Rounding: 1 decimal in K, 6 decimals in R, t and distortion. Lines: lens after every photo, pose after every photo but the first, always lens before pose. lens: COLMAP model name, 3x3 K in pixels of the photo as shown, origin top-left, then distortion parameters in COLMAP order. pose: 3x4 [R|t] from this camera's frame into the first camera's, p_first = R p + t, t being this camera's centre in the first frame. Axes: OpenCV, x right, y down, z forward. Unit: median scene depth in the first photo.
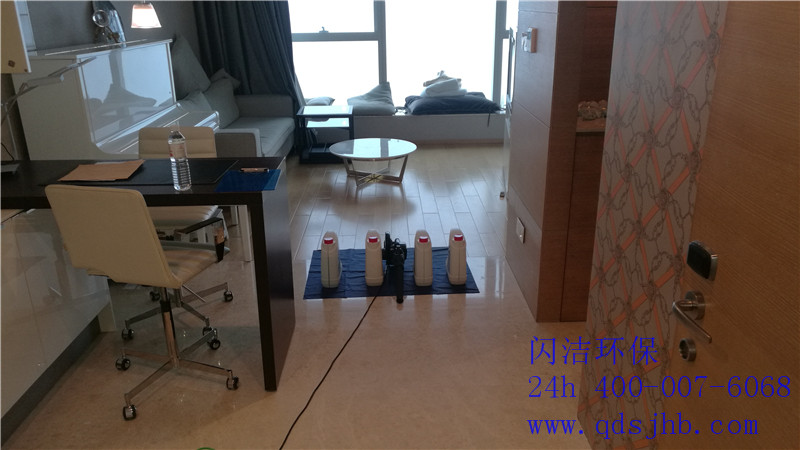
lens RADIAL K [[631.5, 0, 400.0], [0, 631.5, 225.0], [0, 0, 1]] dist [-0.014539, -0.003083]
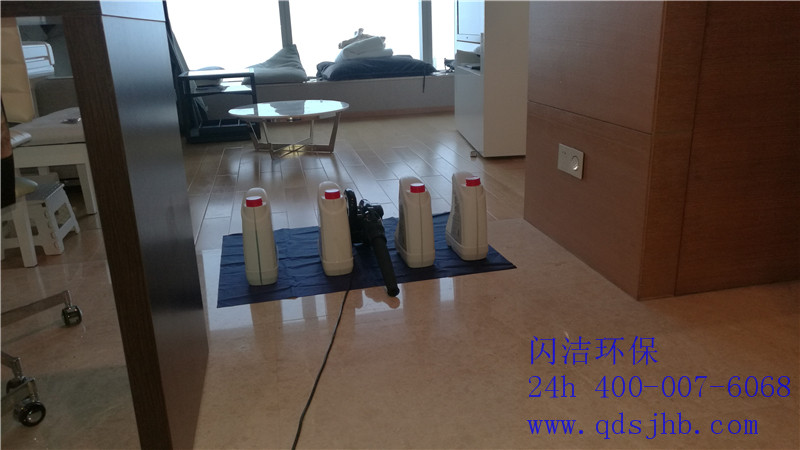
lens RADIAL K [[631.5, 0, 400.0], [0, 631.5, 225.0], [0, 0, 1]] dist [-0.014539, -0.003083]
pose [[0.982299, -0.081892, 0.168473, -0.071460], [0.088514, 0.995555, -0.032164, 0.066168], [-0.165090, 0.046507, 0.985181, 0.365313]]
